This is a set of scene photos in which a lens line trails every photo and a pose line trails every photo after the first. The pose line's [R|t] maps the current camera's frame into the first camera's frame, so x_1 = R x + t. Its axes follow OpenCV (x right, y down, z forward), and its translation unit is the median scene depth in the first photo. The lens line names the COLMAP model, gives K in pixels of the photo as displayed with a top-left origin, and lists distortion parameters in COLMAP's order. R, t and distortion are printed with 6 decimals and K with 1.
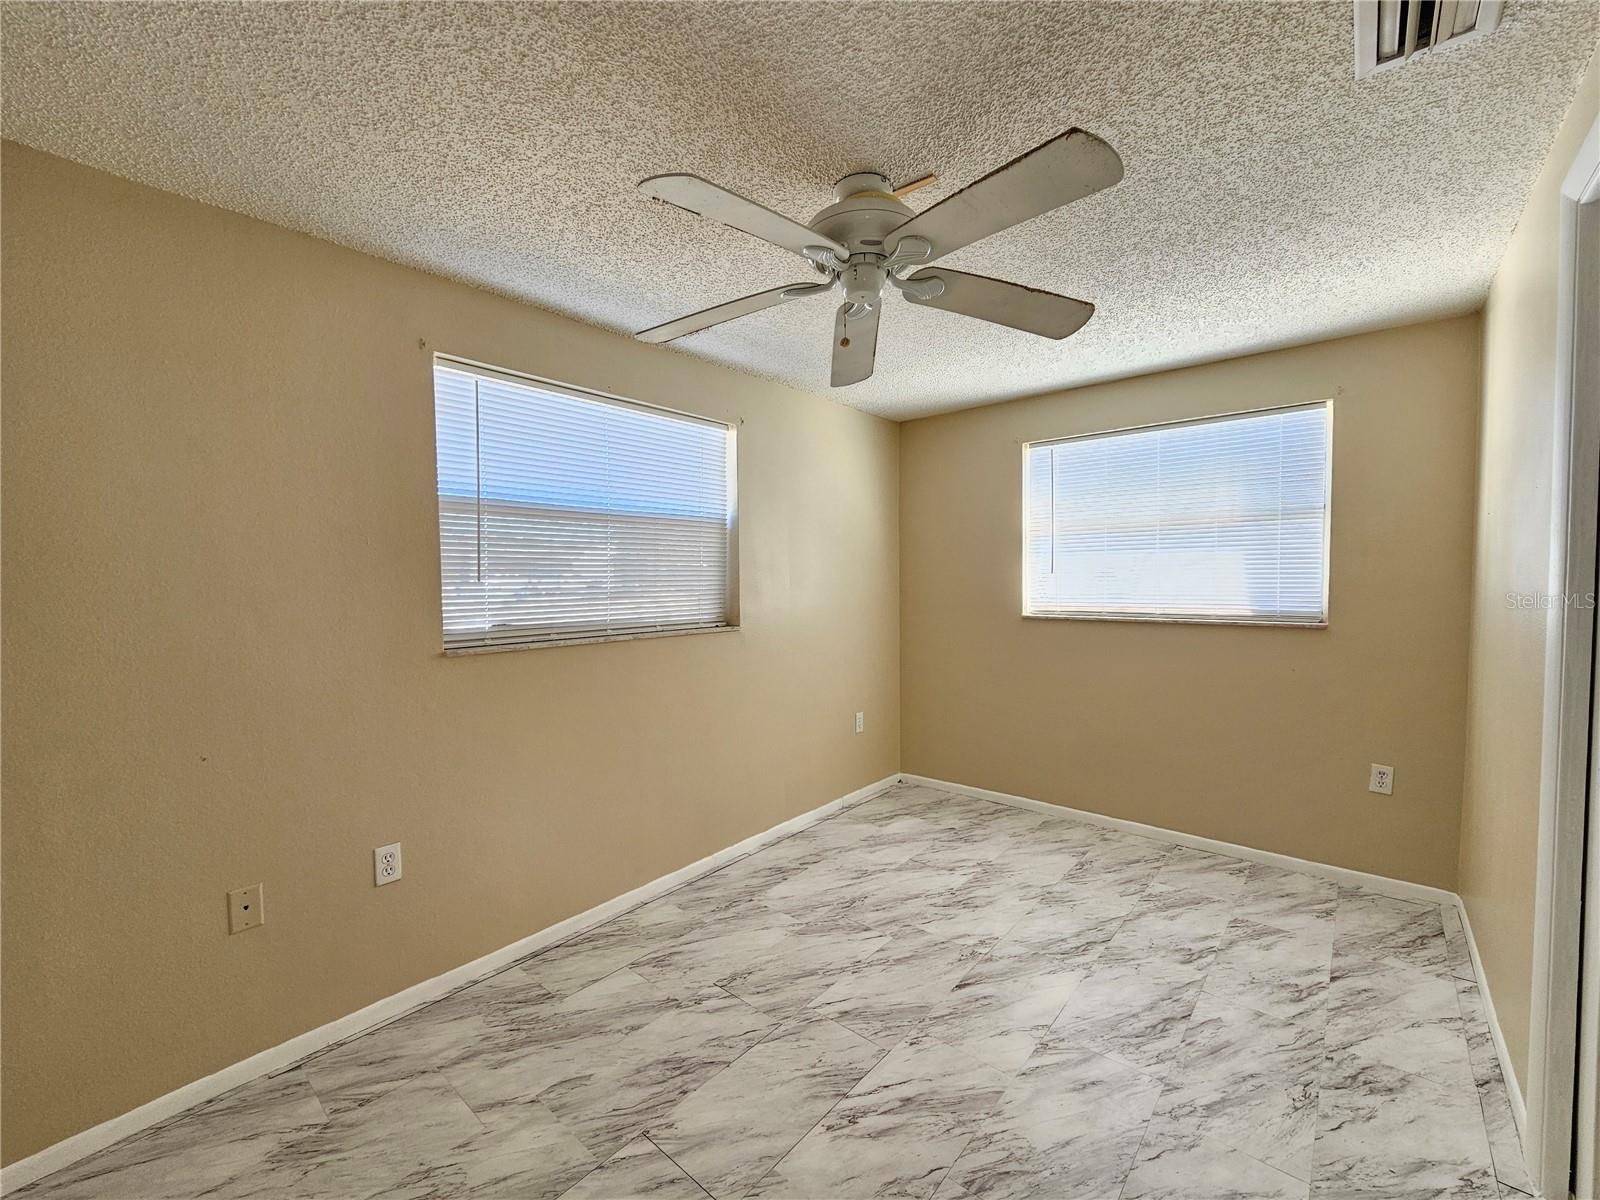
lens RADIAL K [[656.4, 0, 797.0], [0, 656.4, 605.5], [0, 0, 1]] dist [0.000507, -0.000002]
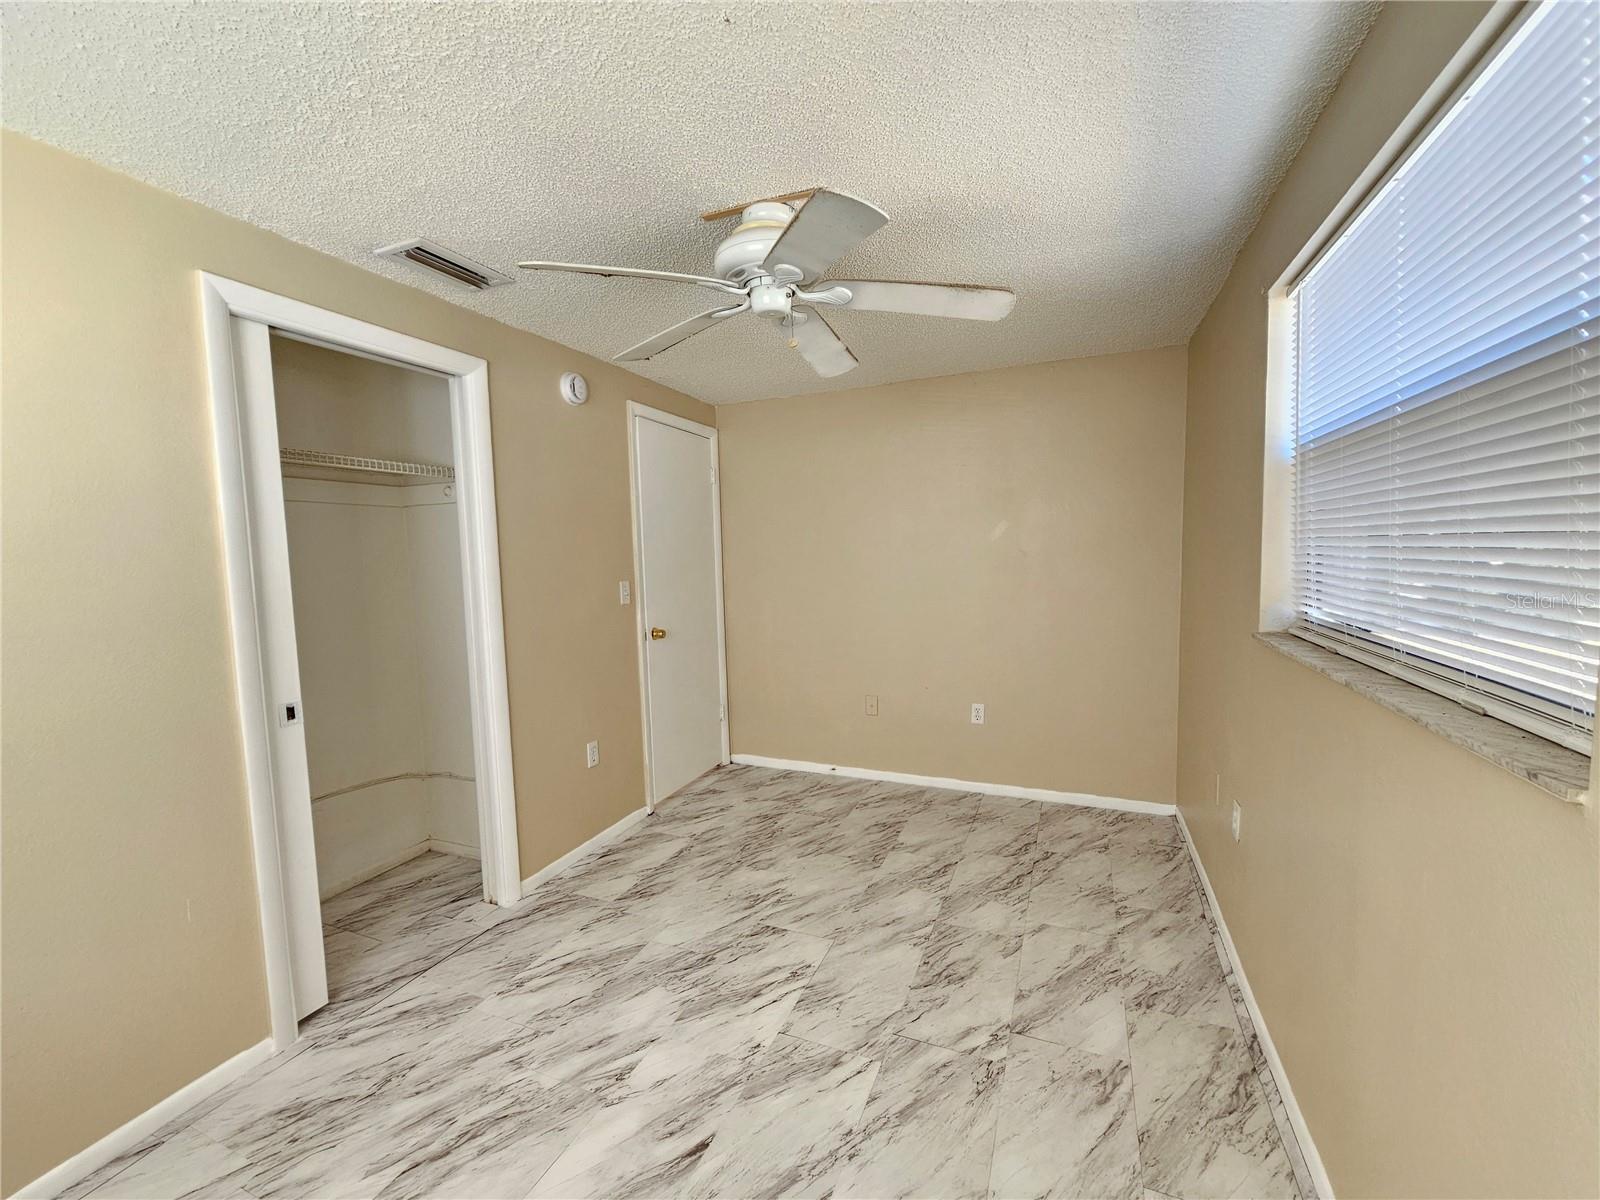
lens RADIAL K [[656.4, 0, 797.0], [0, 656.4, 605.5], [0, 0, 1]] dist [0.000507, -0.000002]
pose [[-0.949816, 0.061369, -0.306729, 0.376777], [0.023672, 0.991856, 0.125143, -0.106565], [0.311911, 0.111602, -0.943534, 1.853652]]
